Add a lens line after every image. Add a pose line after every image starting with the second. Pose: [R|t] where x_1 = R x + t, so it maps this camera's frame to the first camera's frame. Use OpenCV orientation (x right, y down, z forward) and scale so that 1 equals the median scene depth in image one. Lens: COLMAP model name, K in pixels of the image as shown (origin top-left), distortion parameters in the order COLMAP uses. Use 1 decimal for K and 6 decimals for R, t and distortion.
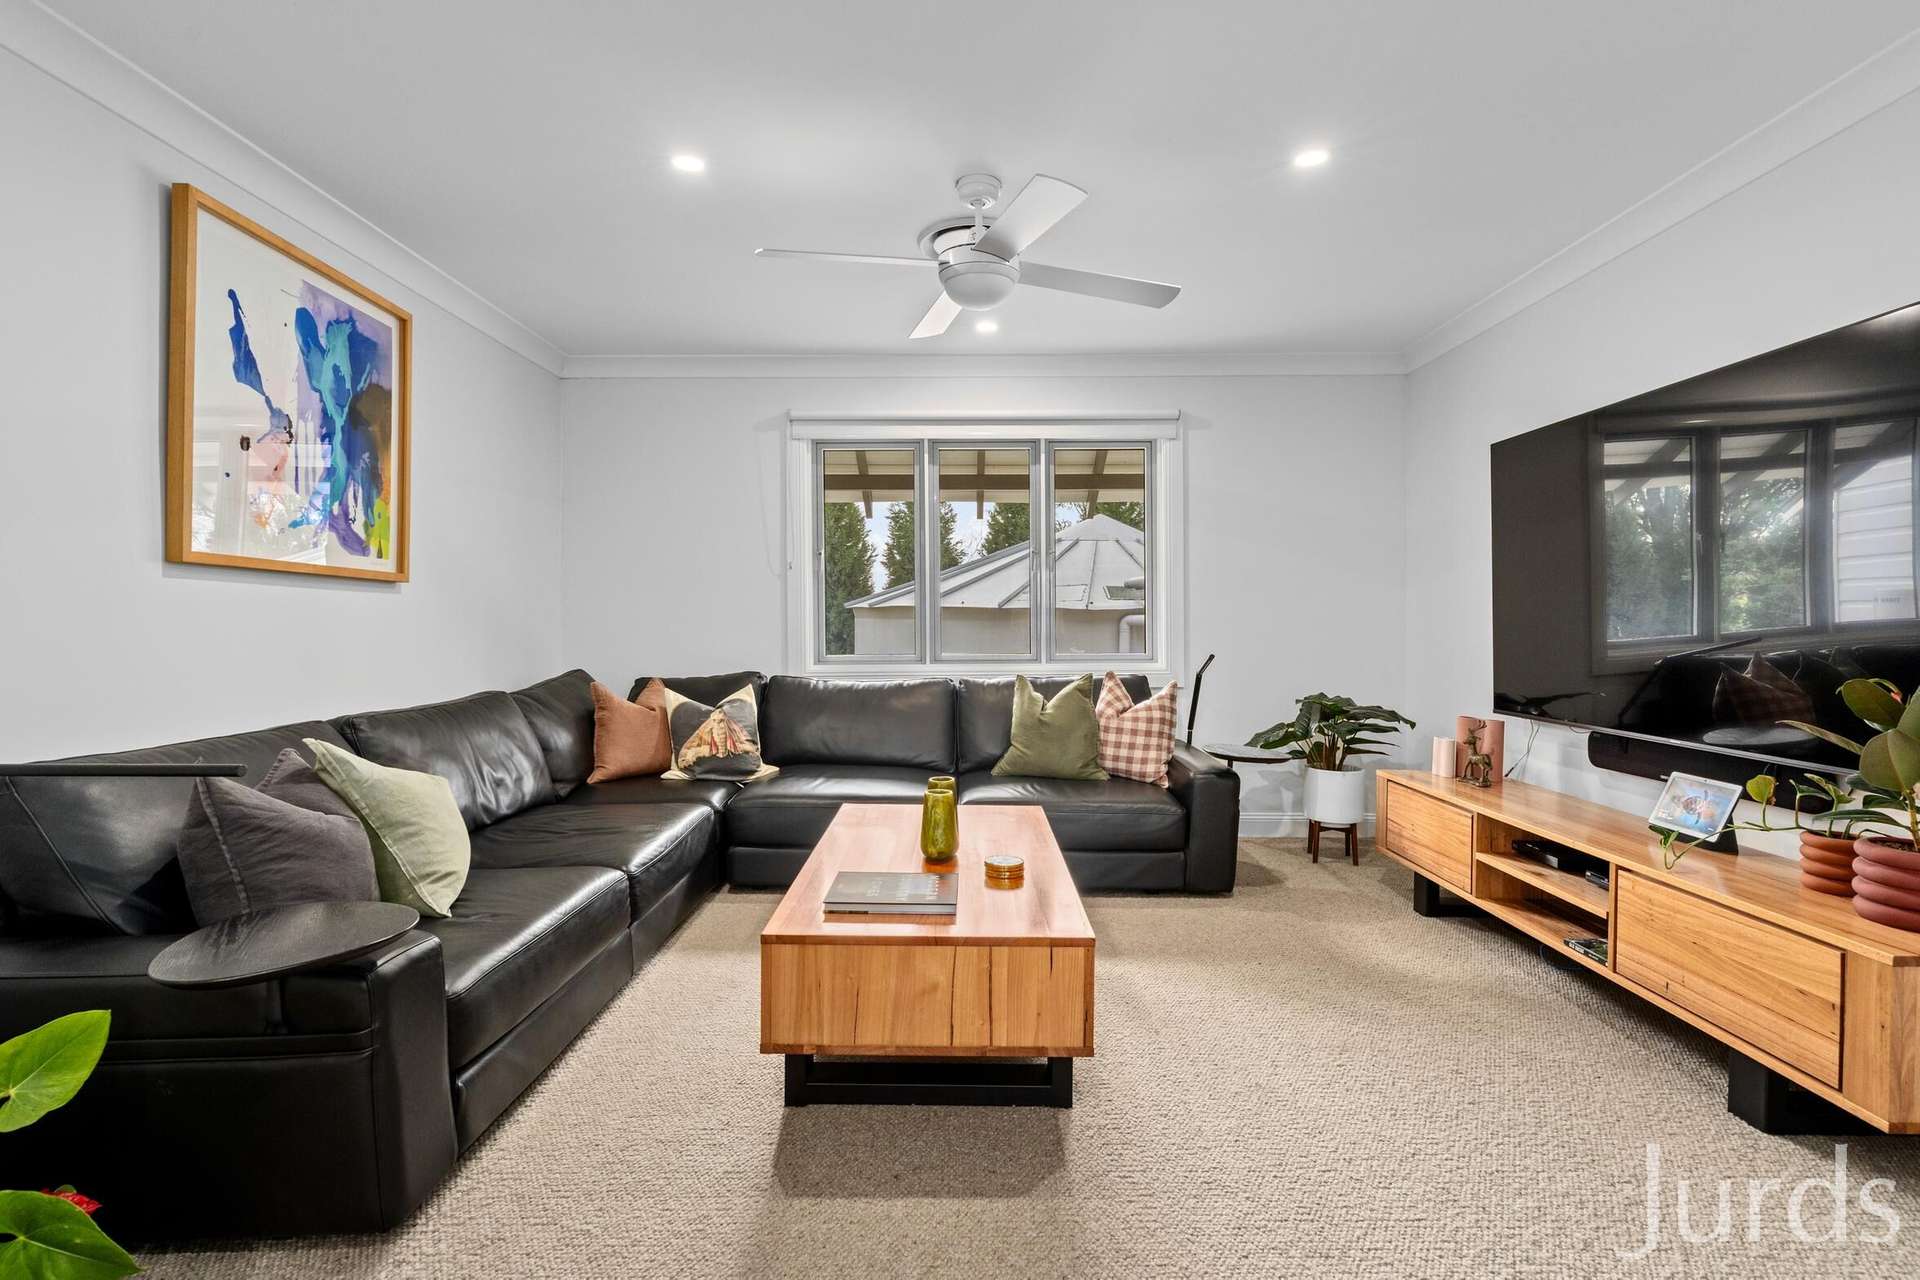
lens RADIAL K [[896.6, 0, 962.2], [0, 896.6, 633.3], [0, 0, 1]] dist [-0.001052, -0.000153]
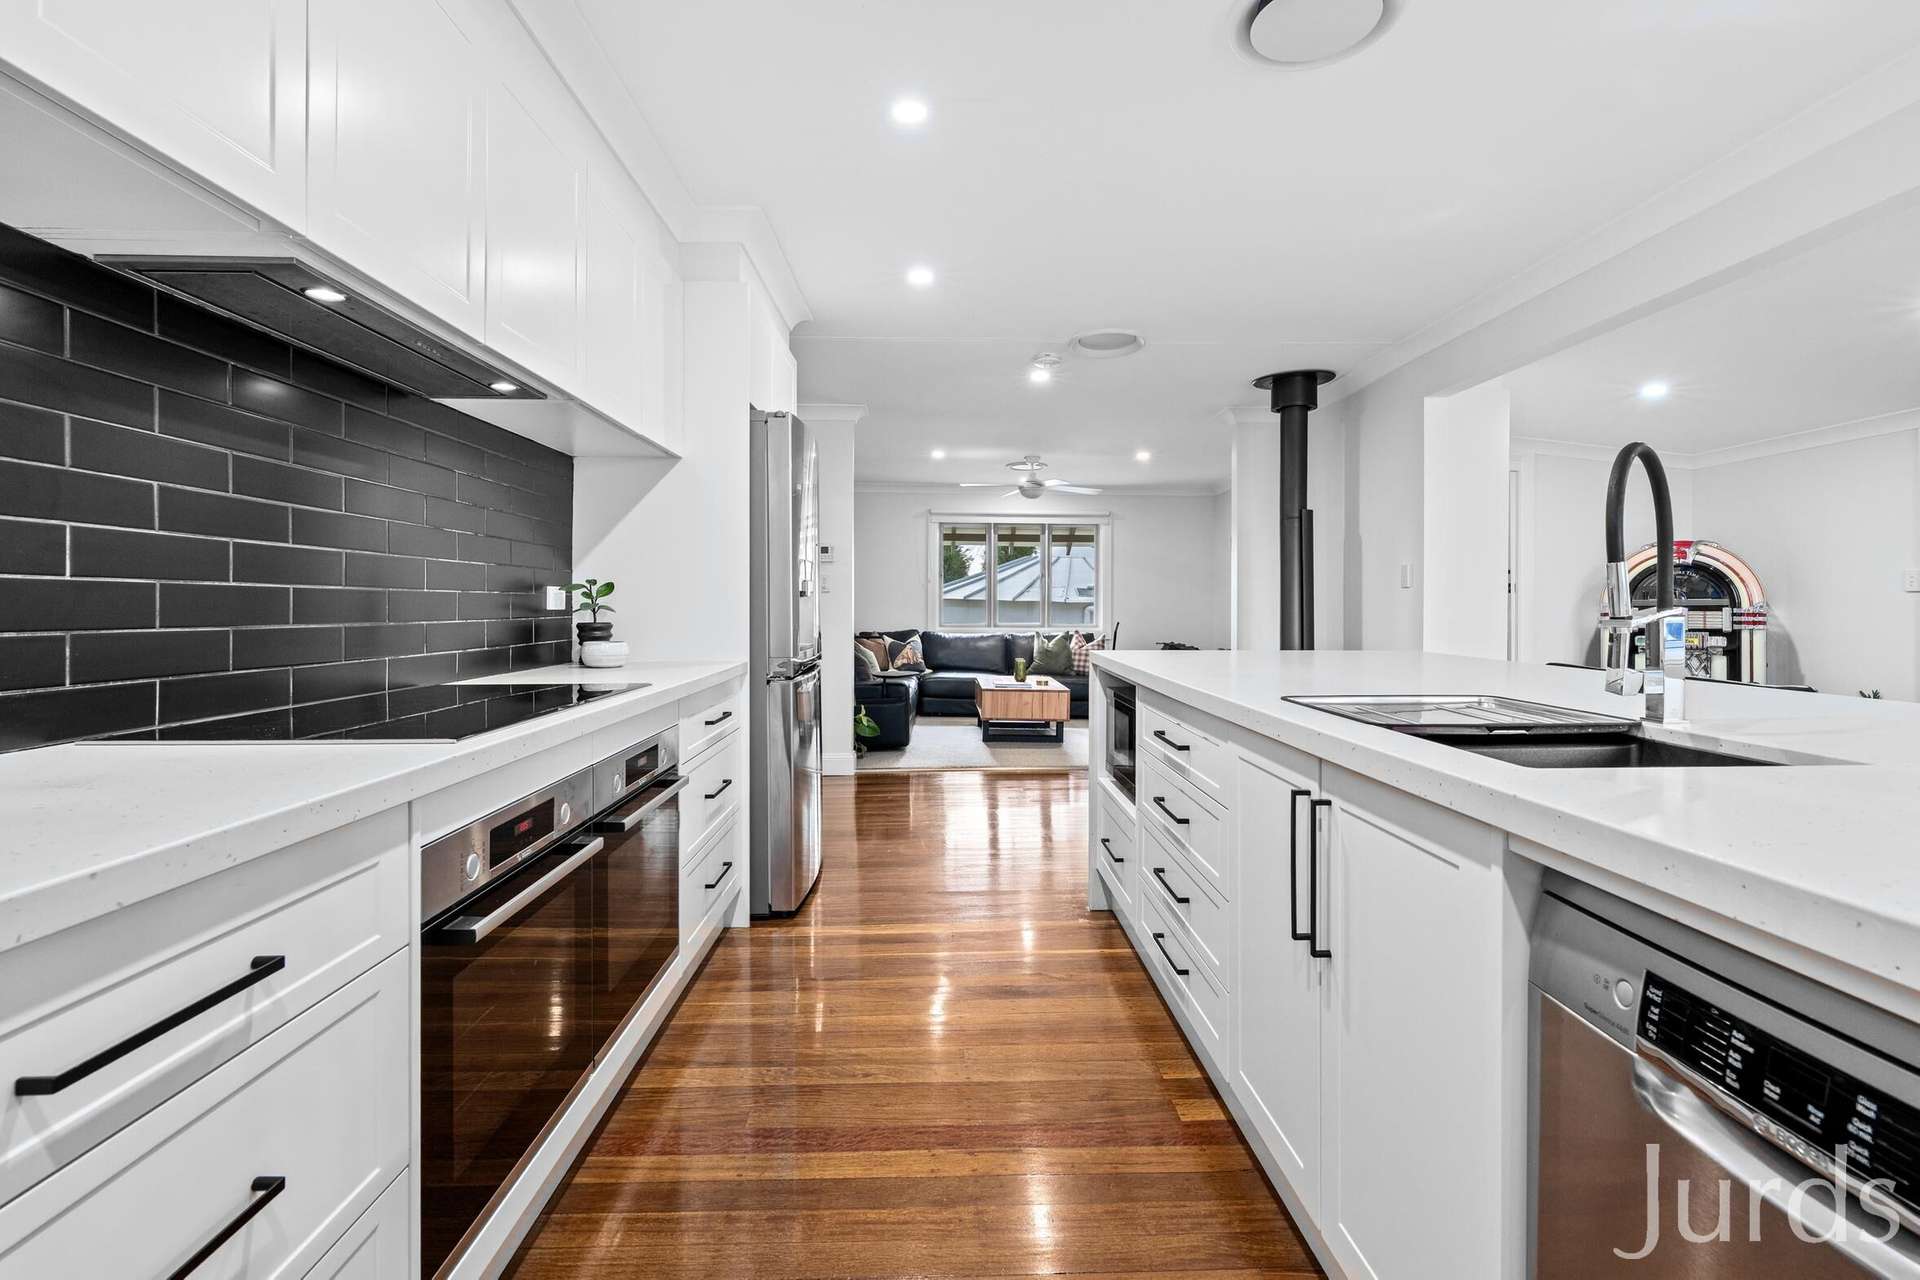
lens RADIAL K [[896.6, 0, 963.8], [0, 896.6, 608.6], [0, 0, 1]] dist [-0.001052, -0.000153]
pose [[0.999479, 0.010577, 0.030507, -0.180482], [-0.010122, 0.999836, -0.015029, 0.023538], [-0.030661, 0.014713, 0.999422, -1.196432]]
